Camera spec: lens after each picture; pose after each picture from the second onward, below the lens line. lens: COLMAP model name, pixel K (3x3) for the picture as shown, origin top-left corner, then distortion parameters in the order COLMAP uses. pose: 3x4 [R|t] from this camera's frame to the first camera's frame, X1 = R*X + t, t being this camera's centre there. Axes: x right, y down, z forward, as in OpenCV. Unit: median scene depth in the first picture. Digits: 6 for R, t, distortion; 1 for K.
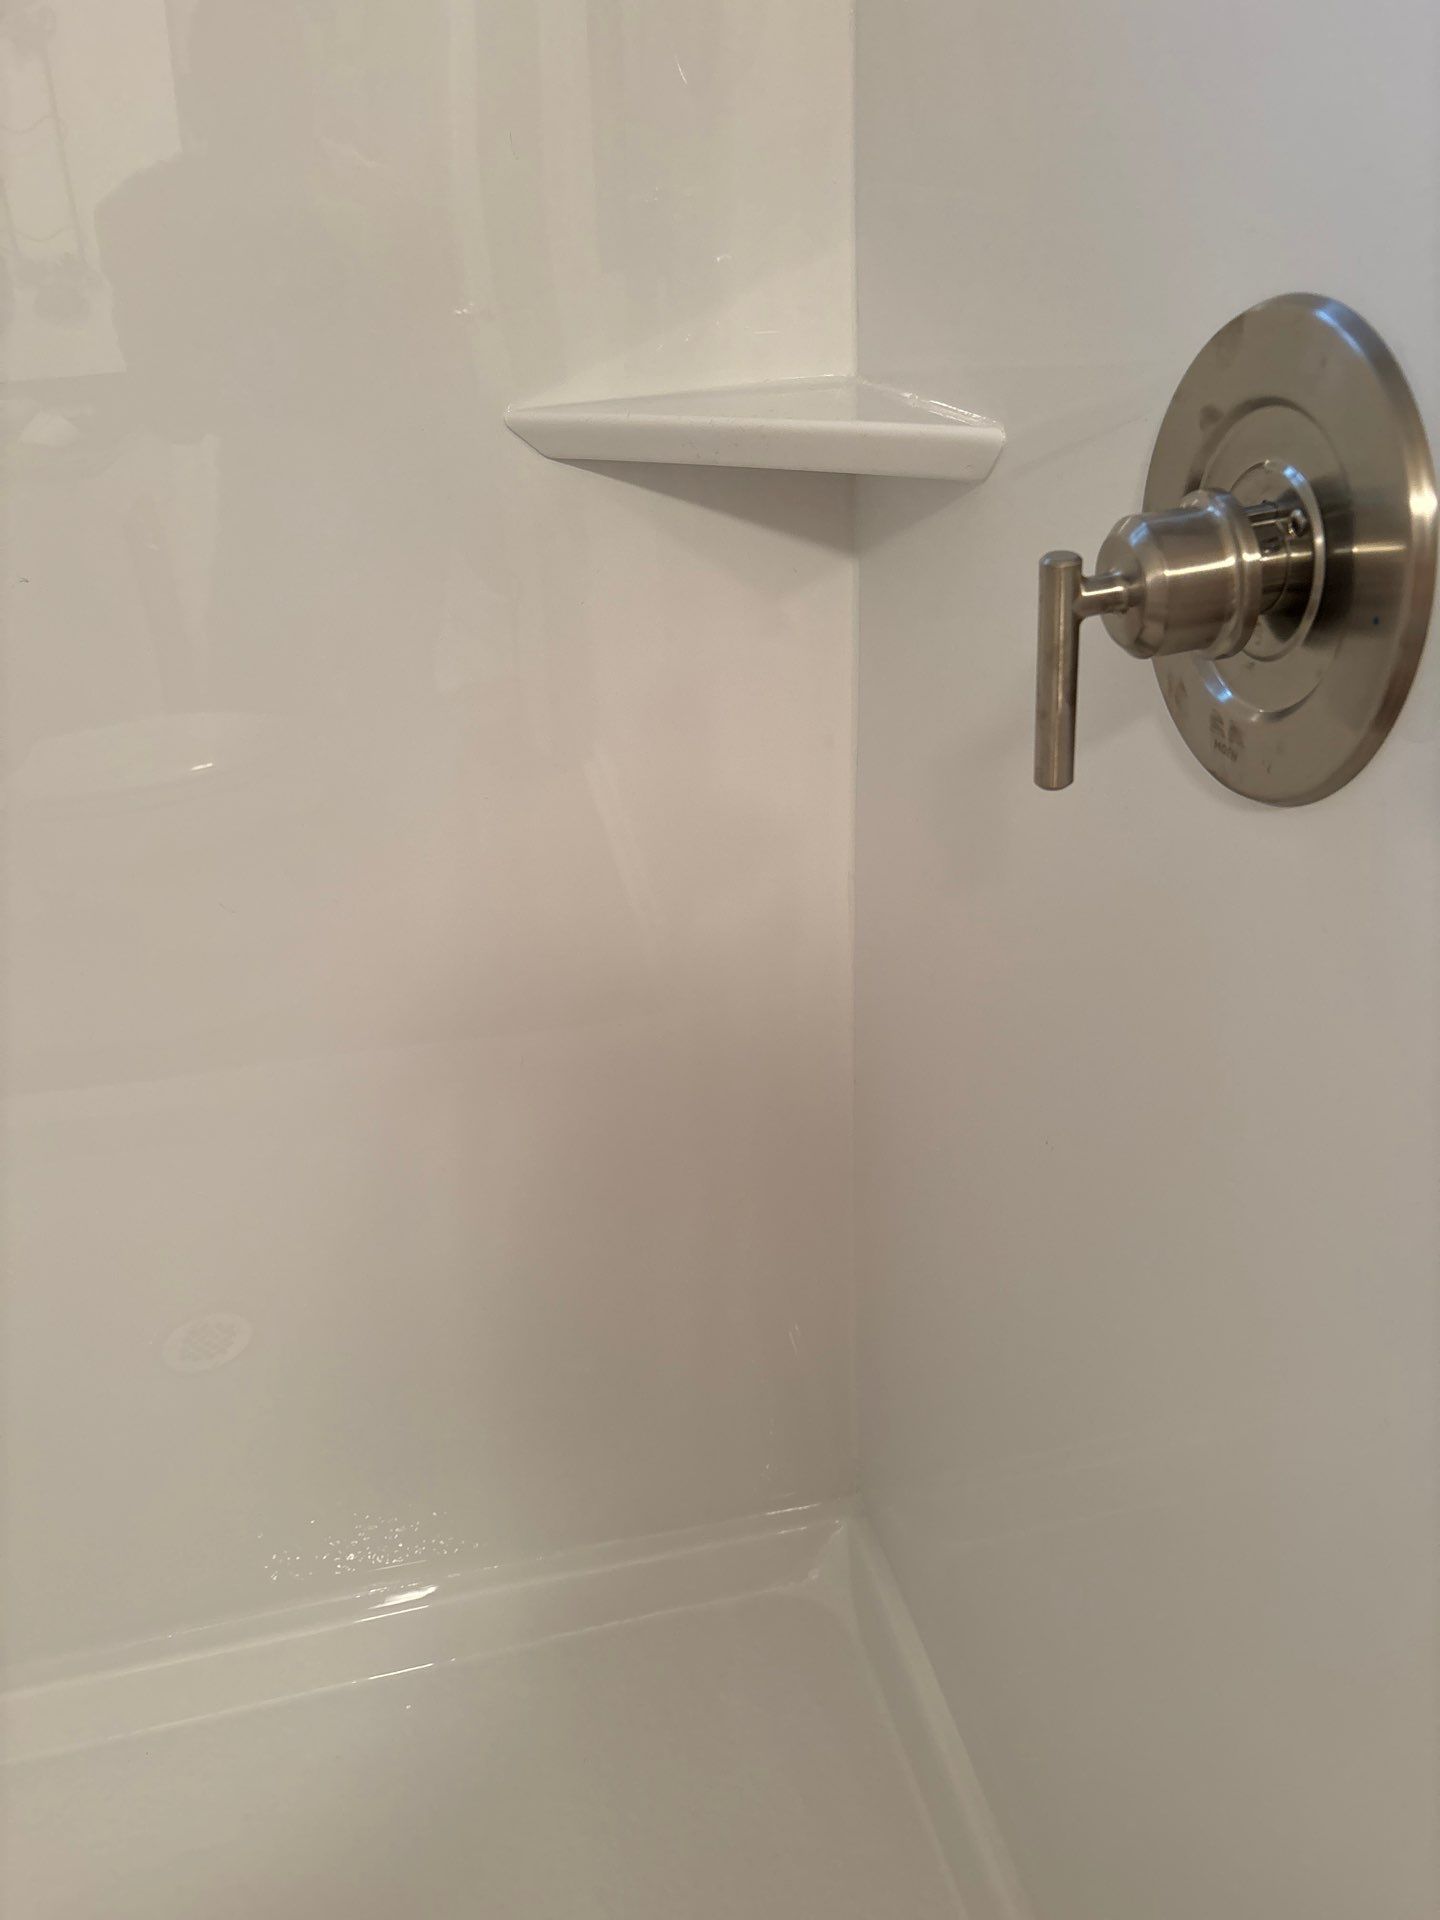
lens RADIAL K [[1882.4, 0, 720.0], [0, 1882.4, 960.0], [0, 0, 1]] dist [0.006026, 0.007691]
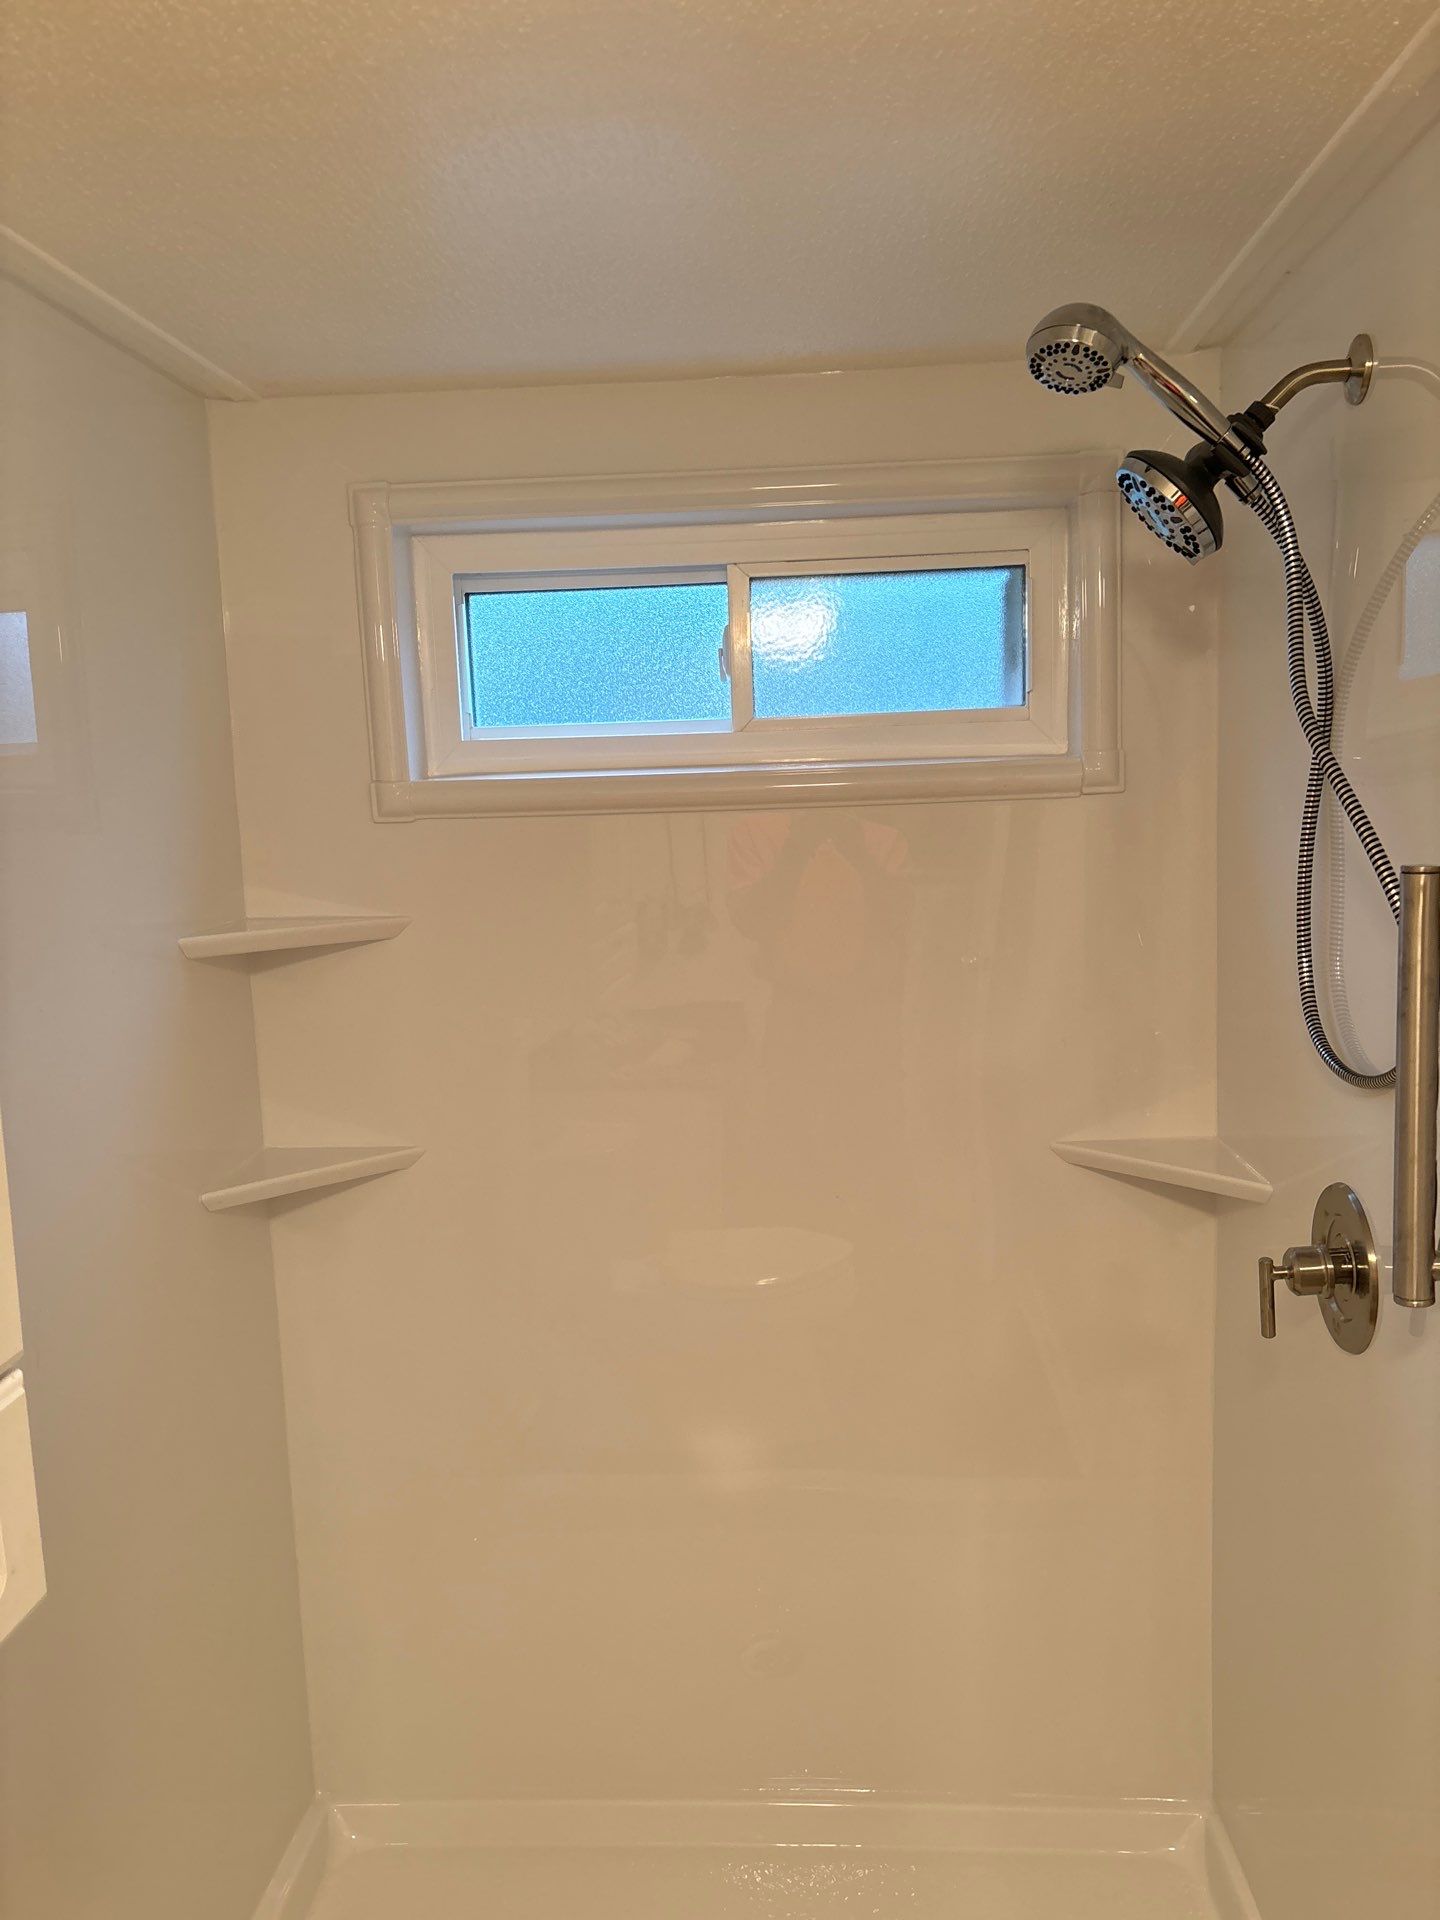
lens RADIAL K [[1882.4, 0, 720.0], [0, 1882.4, 960.0], [0, 0, 1]] dist [0.006026, 0.007691]
pose [[0.974850, 0.054093, -0.216196, -0.045076], [-0.111403, 0.958477, -0.262511, 0.209633], [0.193019, 0.279993, 0.940397, -2.077660]]
